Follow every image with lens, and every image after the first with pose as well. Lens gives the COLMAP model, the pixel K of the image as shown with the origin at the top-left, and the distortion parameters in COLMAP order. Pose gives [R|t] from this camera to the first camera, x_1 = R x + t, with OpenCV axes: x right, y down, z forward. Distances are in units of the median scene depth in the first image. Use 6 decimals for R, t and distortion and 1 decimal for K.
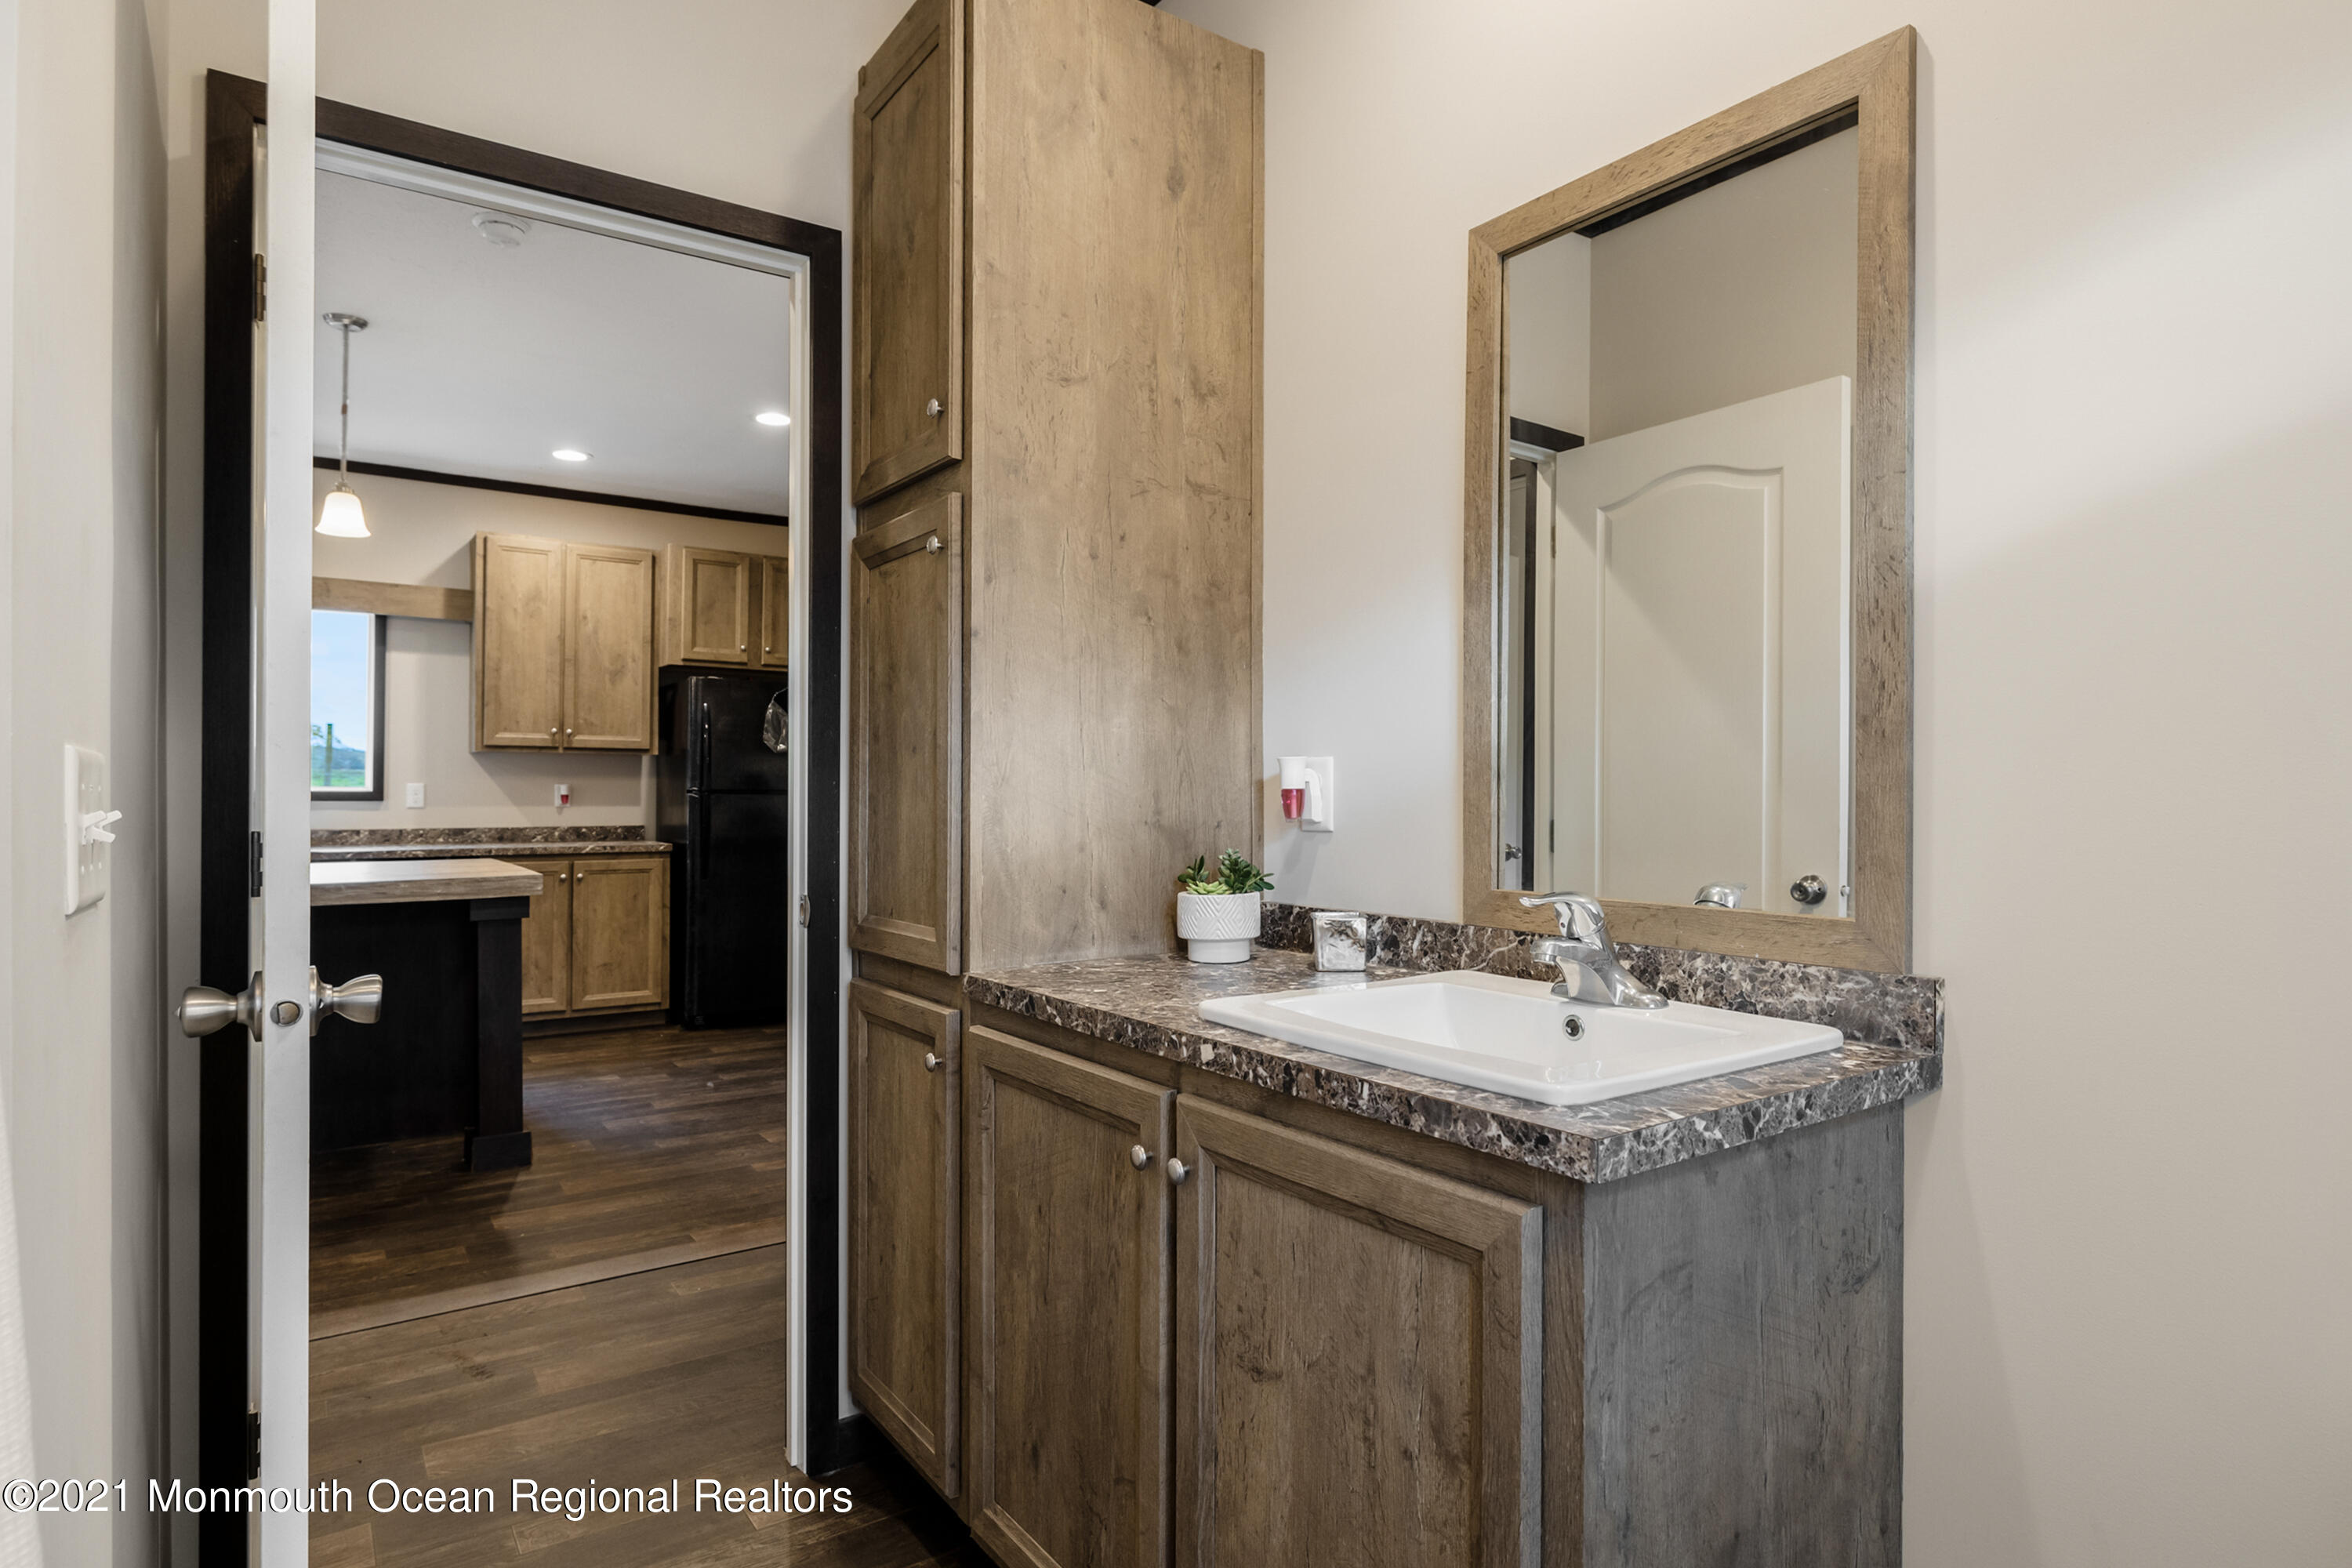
lens RADIAL K [[1241.0, 0, 1176.1], [0, 1241.0, 789.0], [0, 0, 1]] dist [-0.012479, 0.001970]
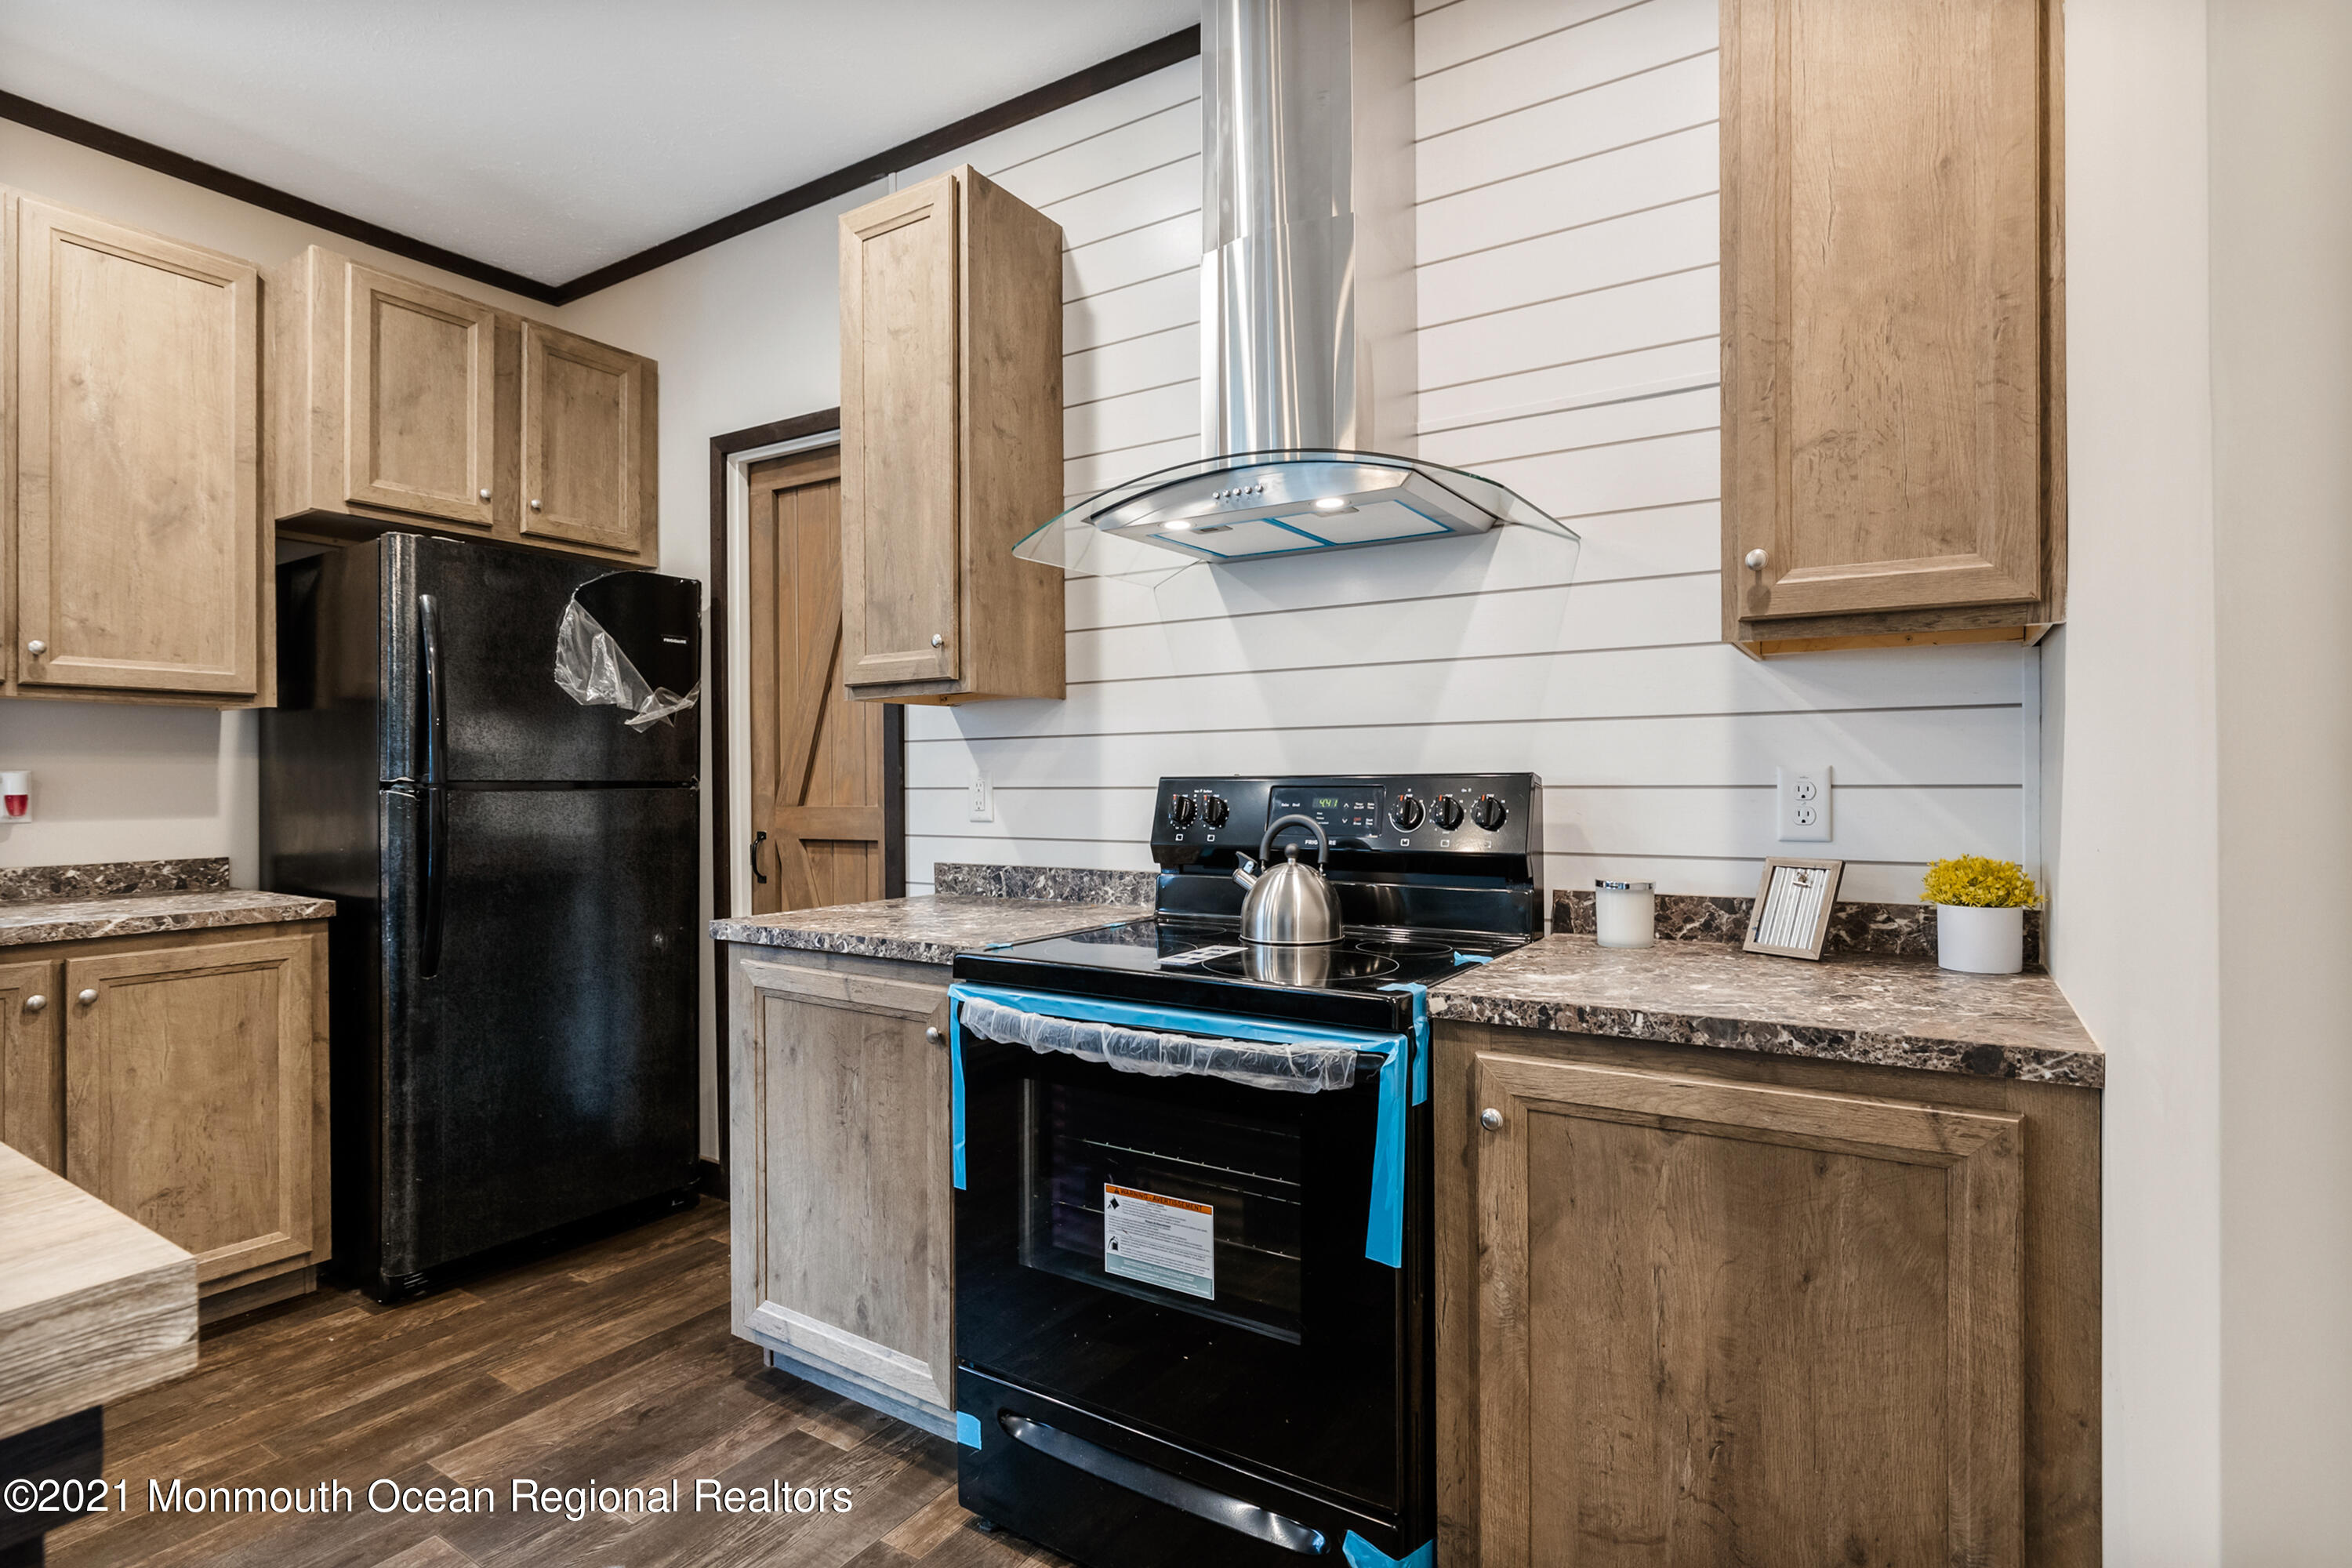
lens RADIAL K [[1152.0, 0, 1170.7], [0, 1152.0, 787.0], [0, 0, 1]] dist [-0.007432, 0.004456]
pose [[0.929563, -0.006825, 0.368601, -0.277605], [0.002430, 0.999920, 0.012385, -0.002178], [-0.368656, -0.010617, 0.929505, 0.496151]]
